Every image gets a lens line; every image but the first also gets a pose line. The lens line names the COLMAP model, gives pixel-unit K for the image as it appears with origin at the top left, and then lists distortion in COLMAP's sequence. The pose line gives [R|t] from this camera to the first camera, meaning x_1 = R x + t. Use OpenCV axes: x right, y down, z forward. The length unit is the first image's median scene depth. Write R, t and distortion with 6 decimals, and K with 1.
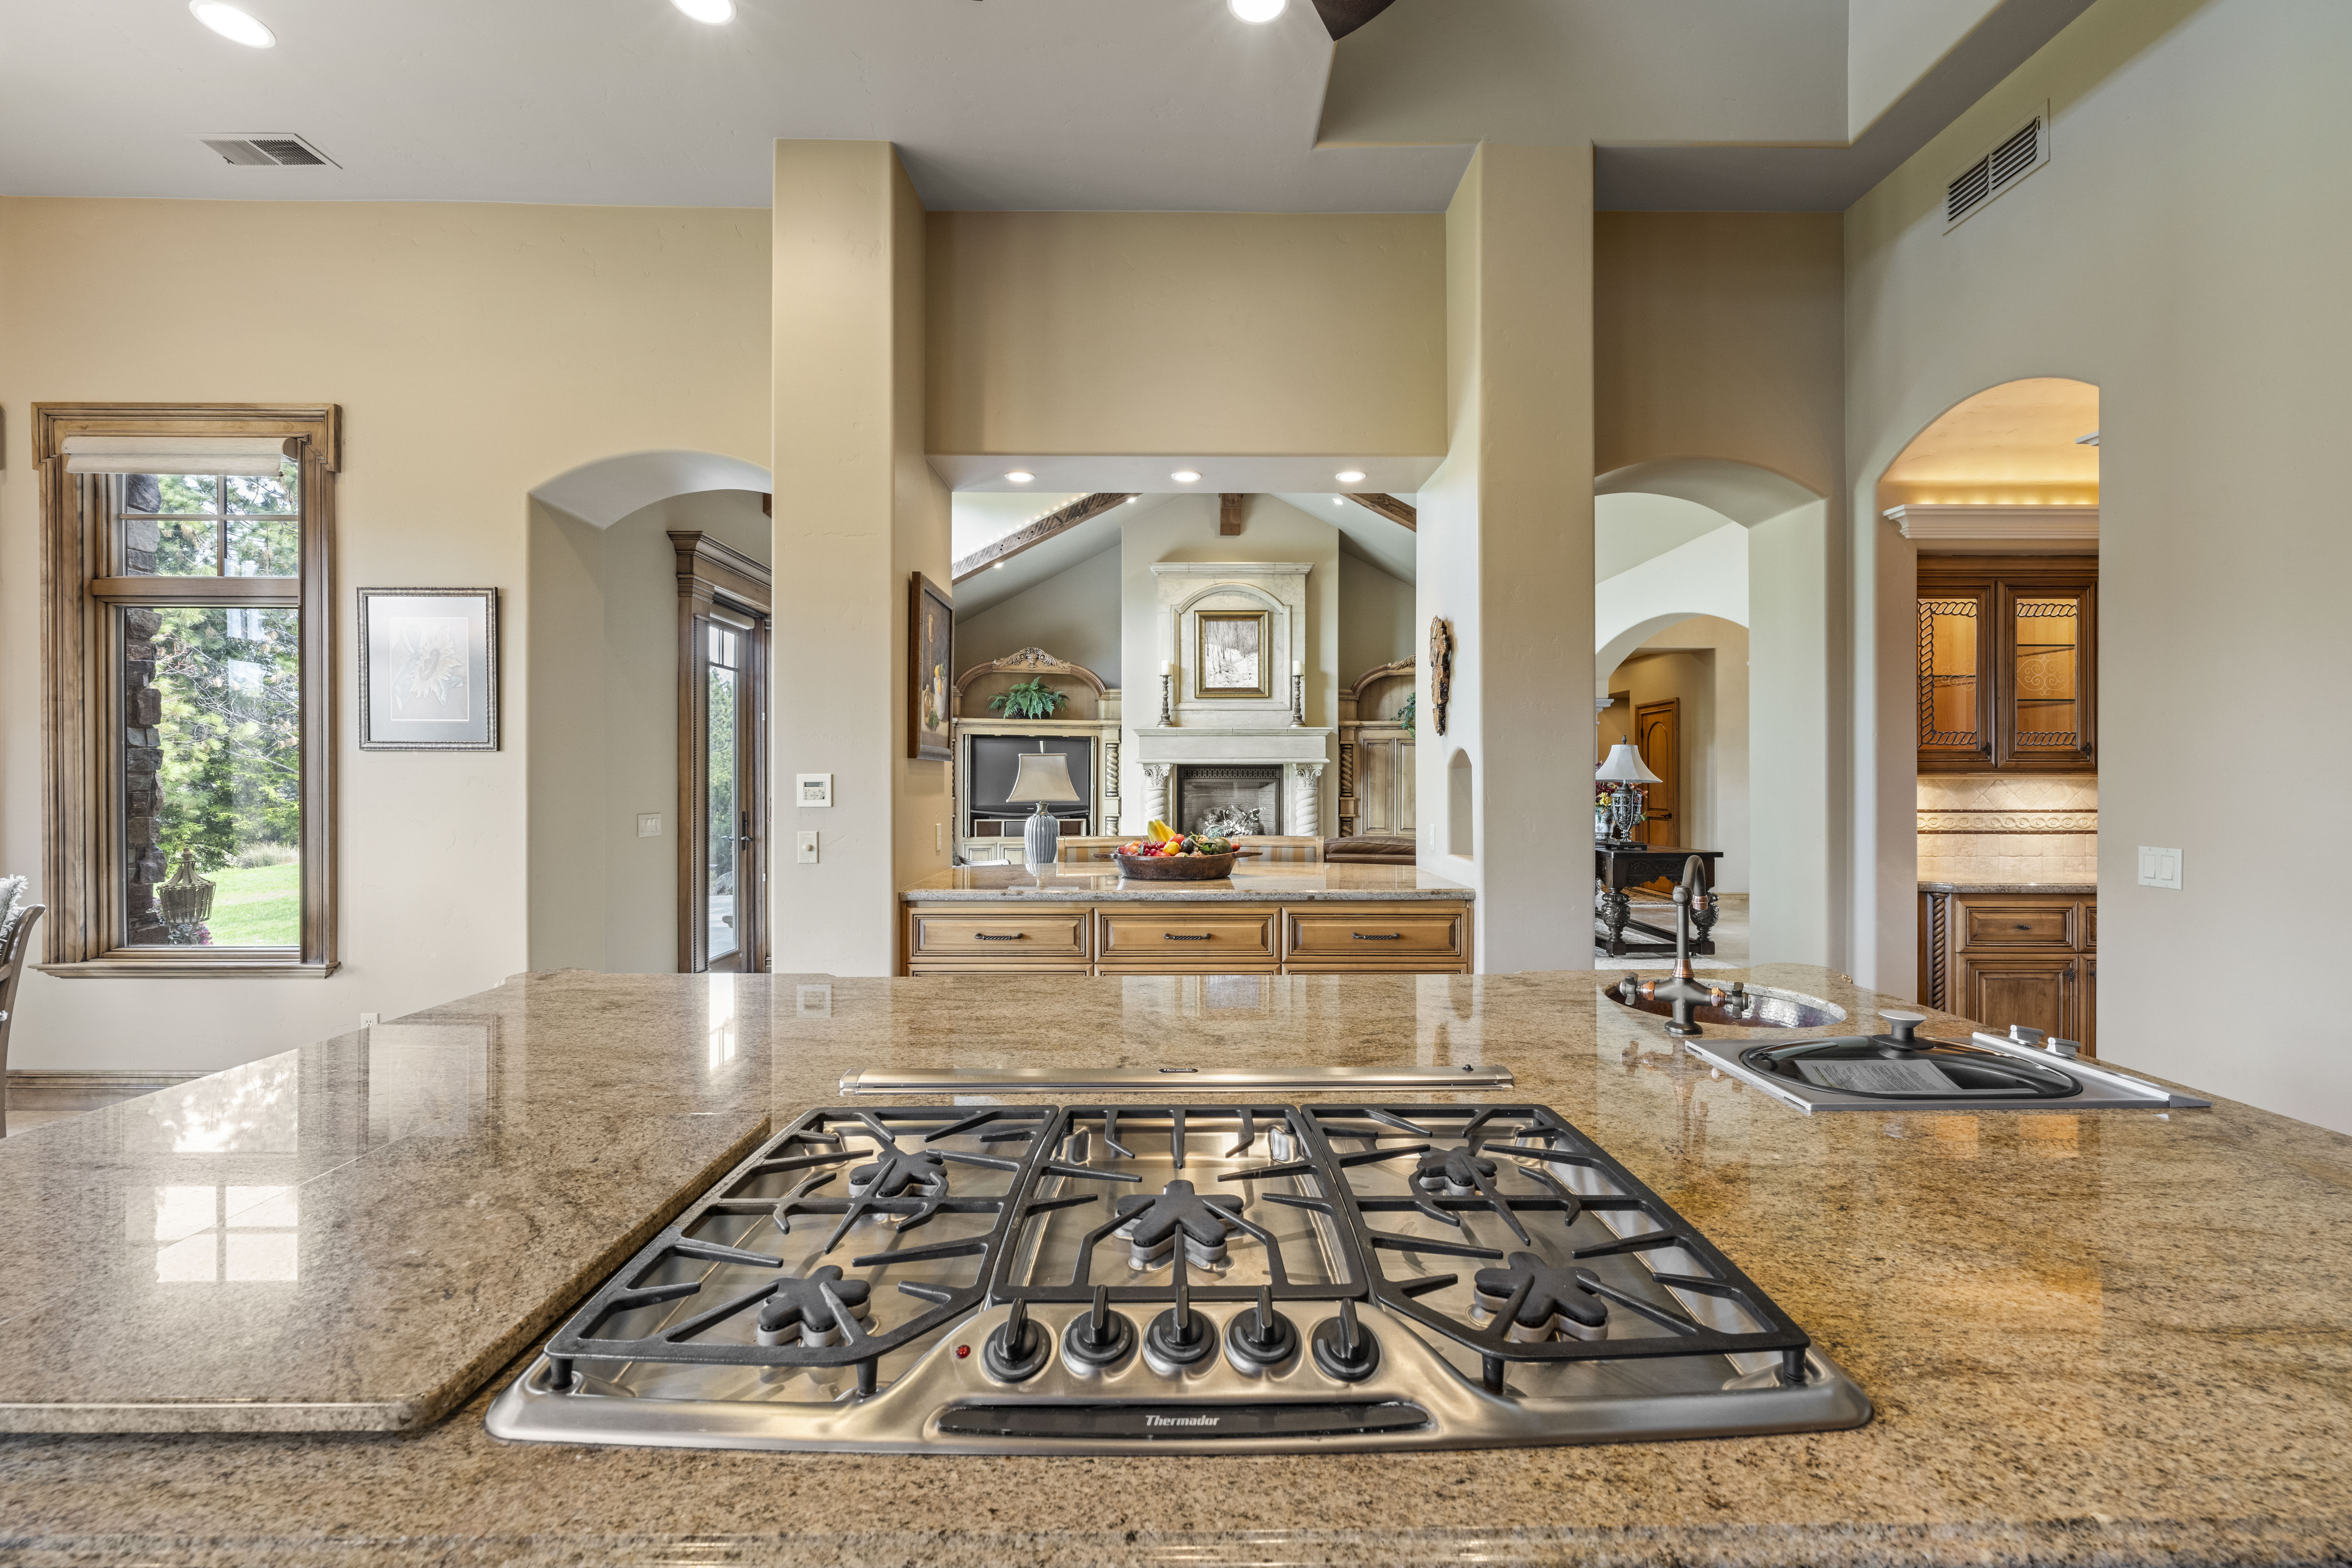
lens RADIAL K [[935.4, 0, 1184.1], [0, 935.4, 775.6], [0, 0, 1]] dist [-0.001456, 0.000105]
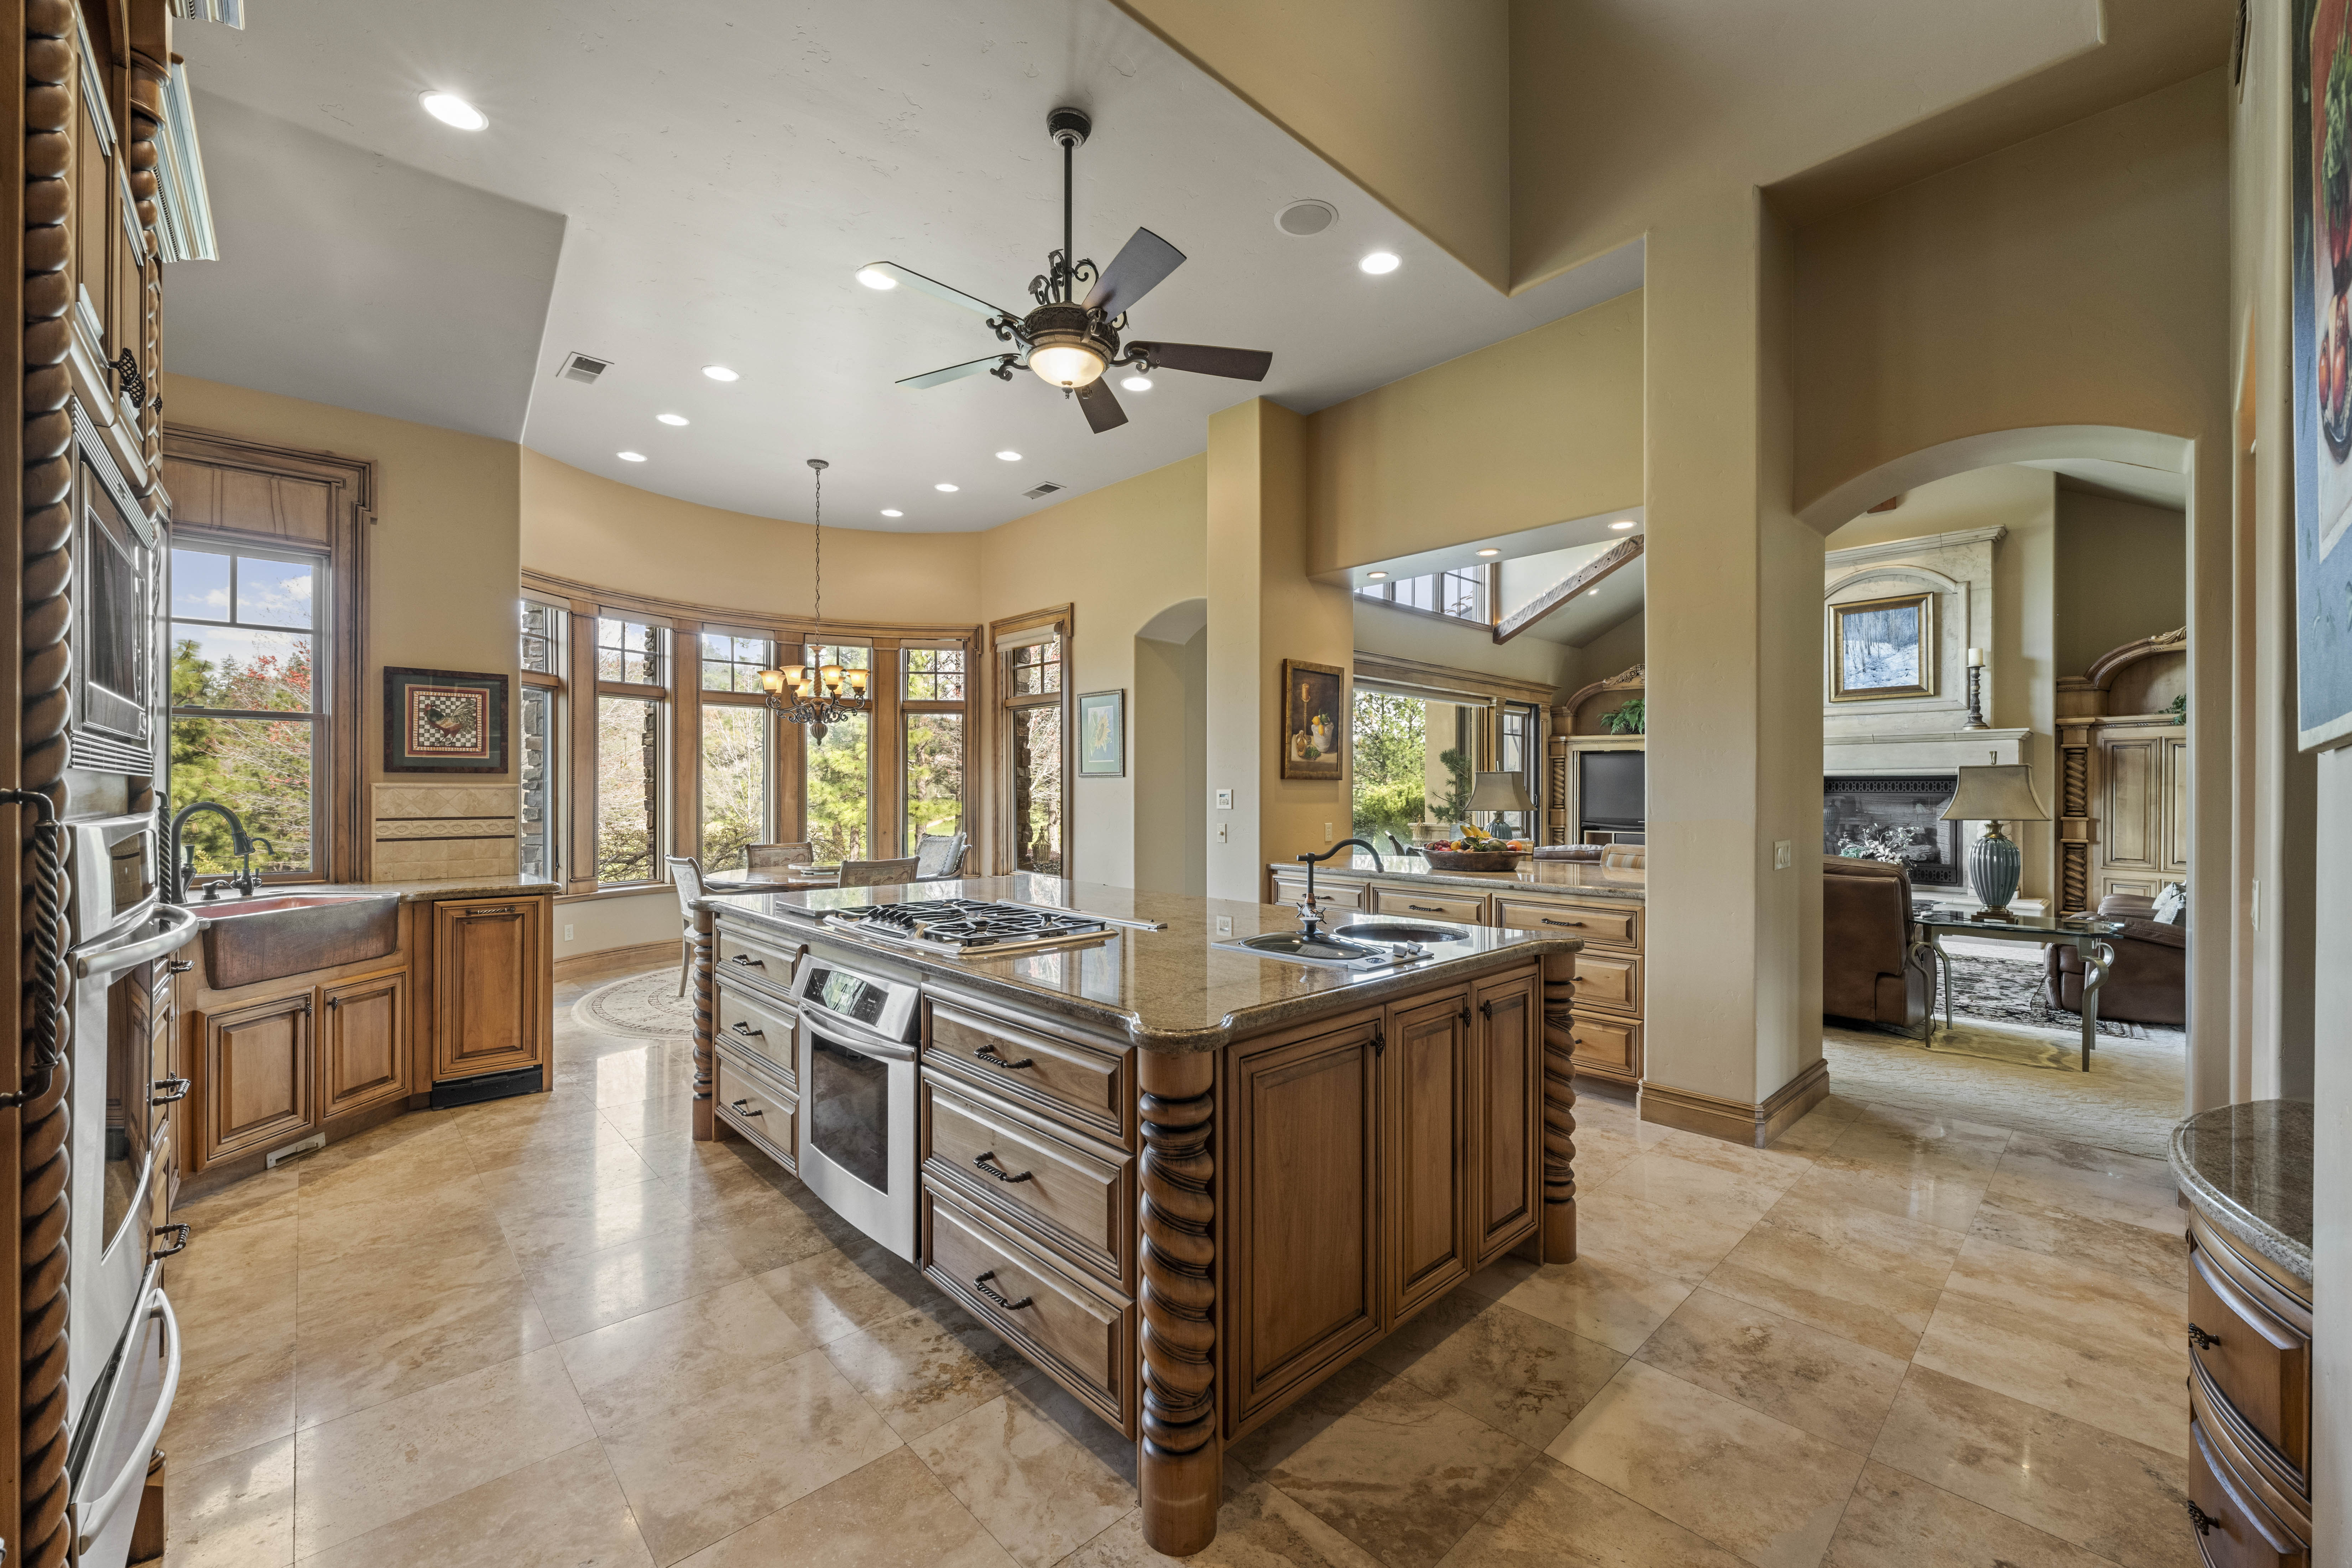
lens RADIAL K [[928.4, 0, 1182.9], [0, 928.4, 791.4], [0, 0, 1]] dist [-0.000446, 0.000179]
pose [[0.681104, 0.000711, -0.732187, 0.240321], [0.000963, 0.999998, 0.001868, -0.000206], [0.732186, -0.001977, 0.681101, -0.057945]]
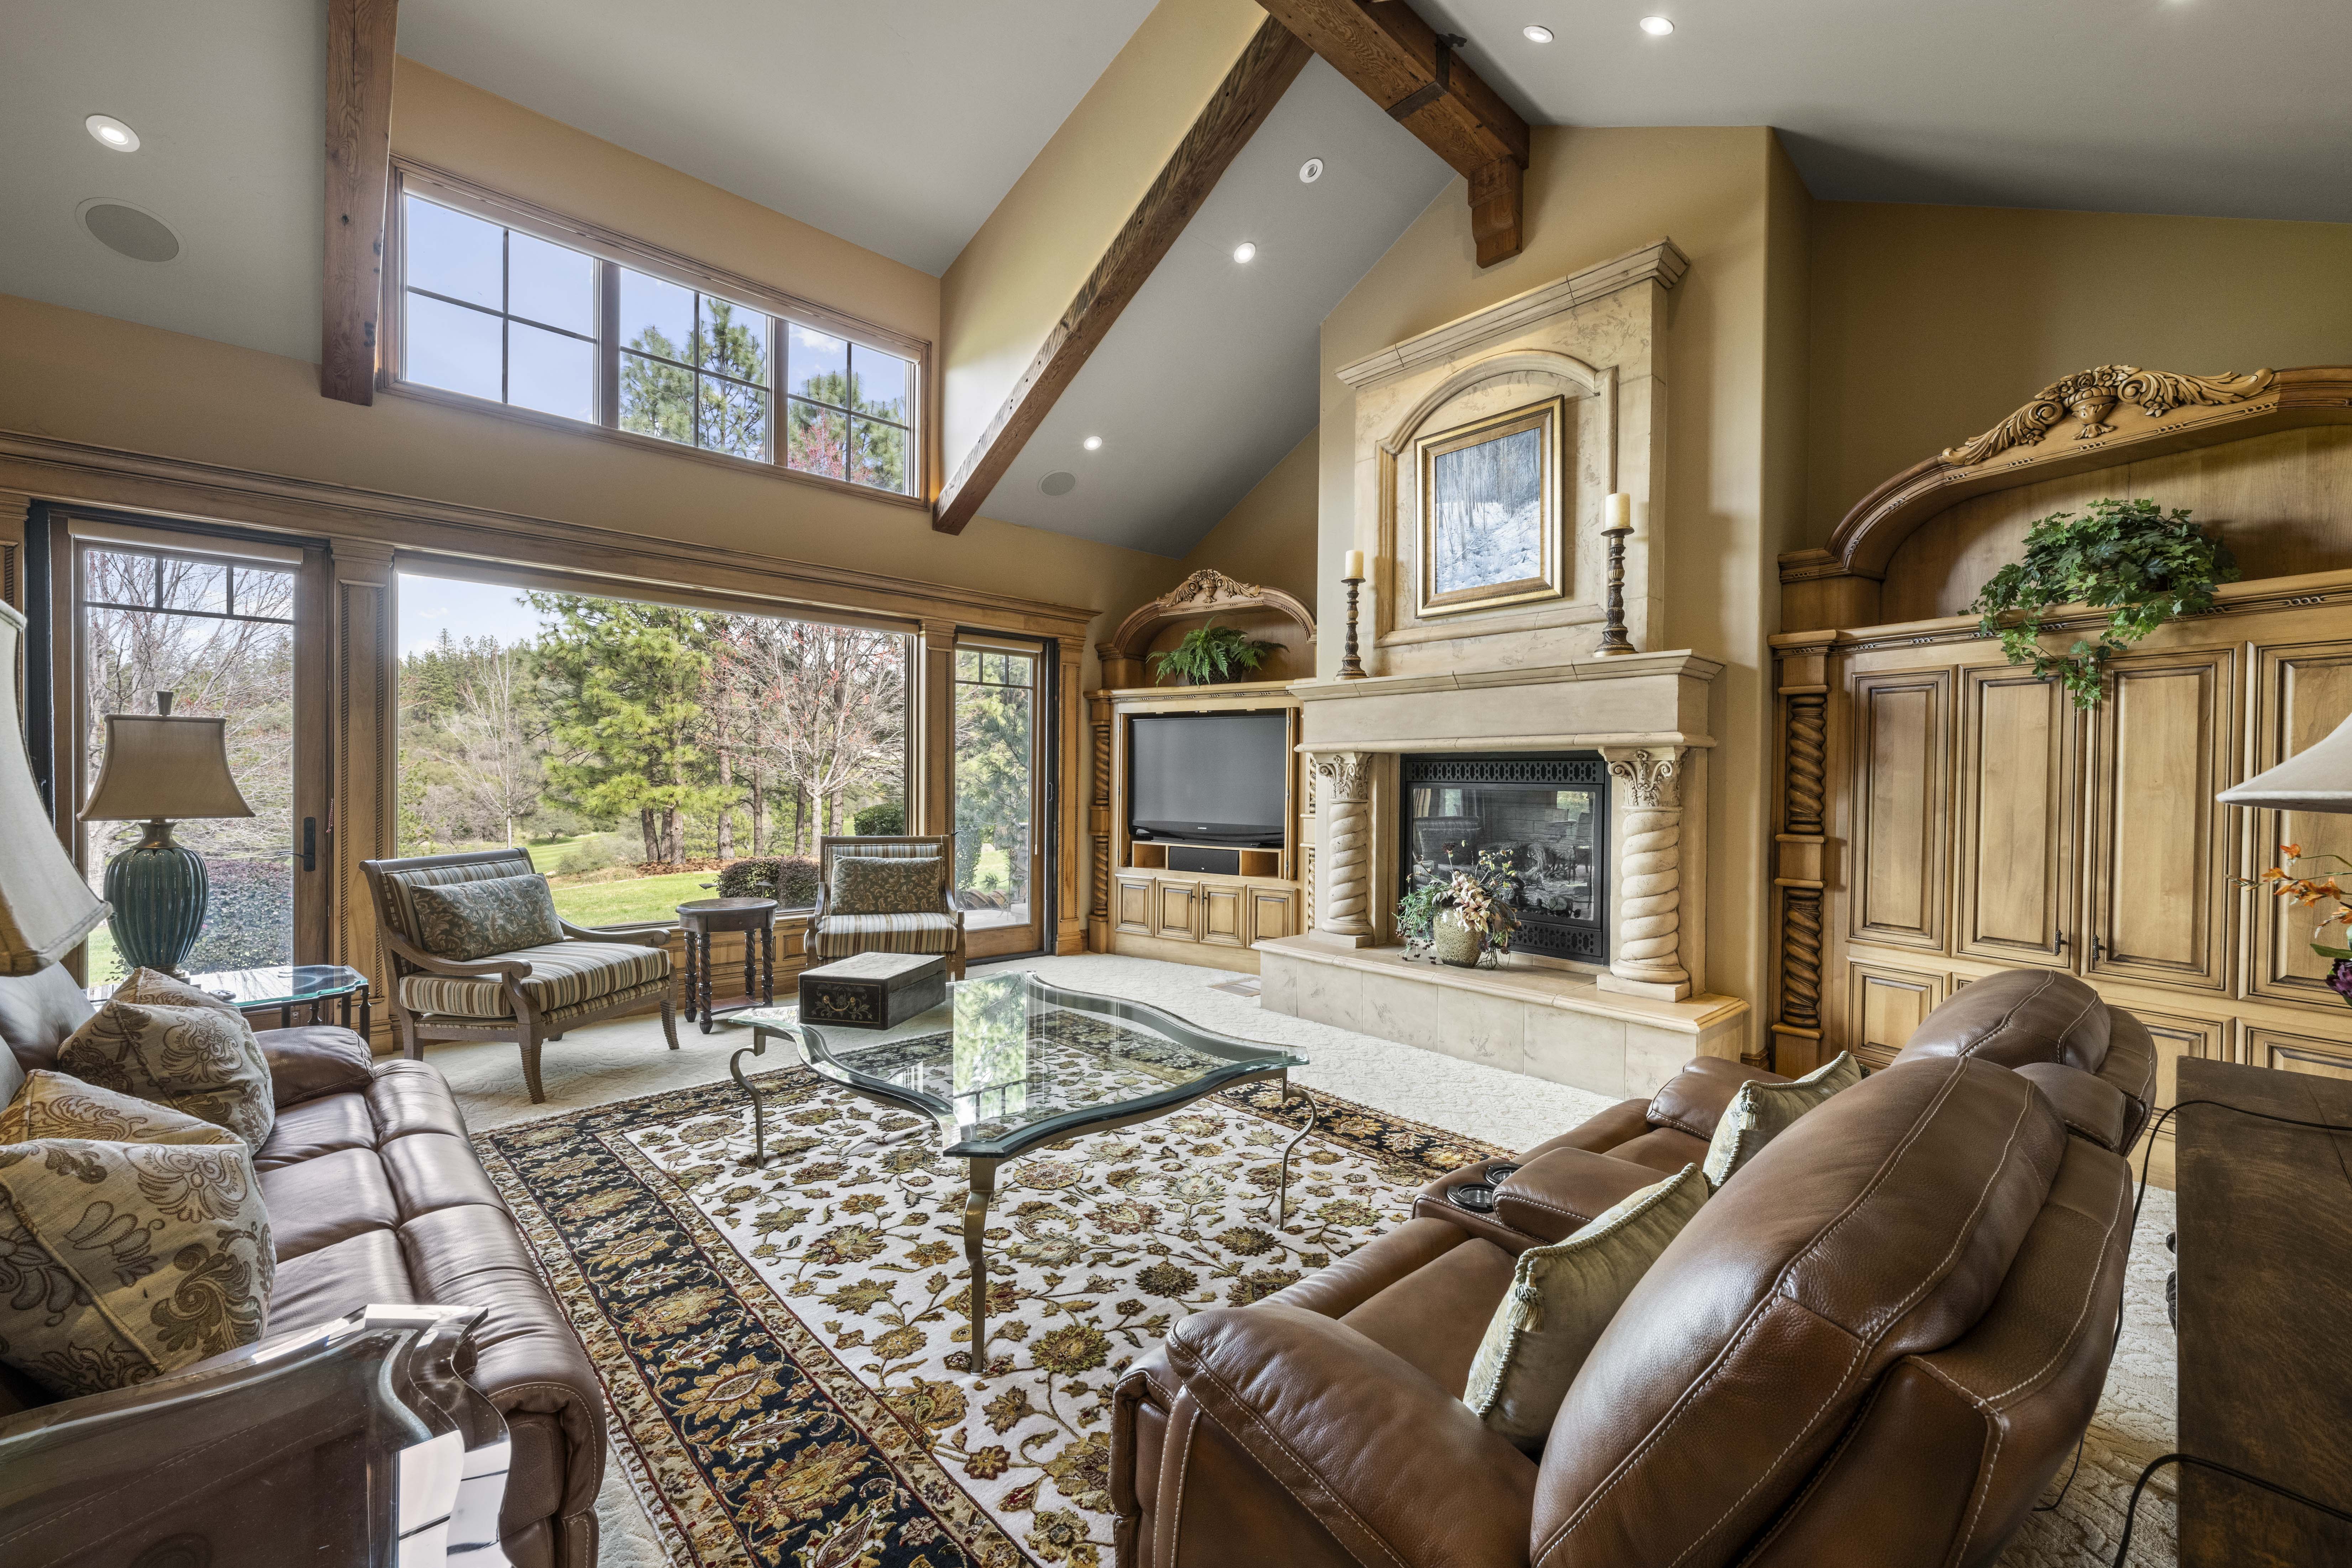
lens RADIAL K [[929.1, 0, 1187.8], [0, 929.1, 785.2], [0, 0, 1]] dist [-0.000489, 0.000014]
pose [[0.674341, 0.009872, -0.738354, 0.291725], [-0.007294, 0.999951, 0.006708, 0.002307], [0.738384, 0.000862, 0.674380, 0.580919]]
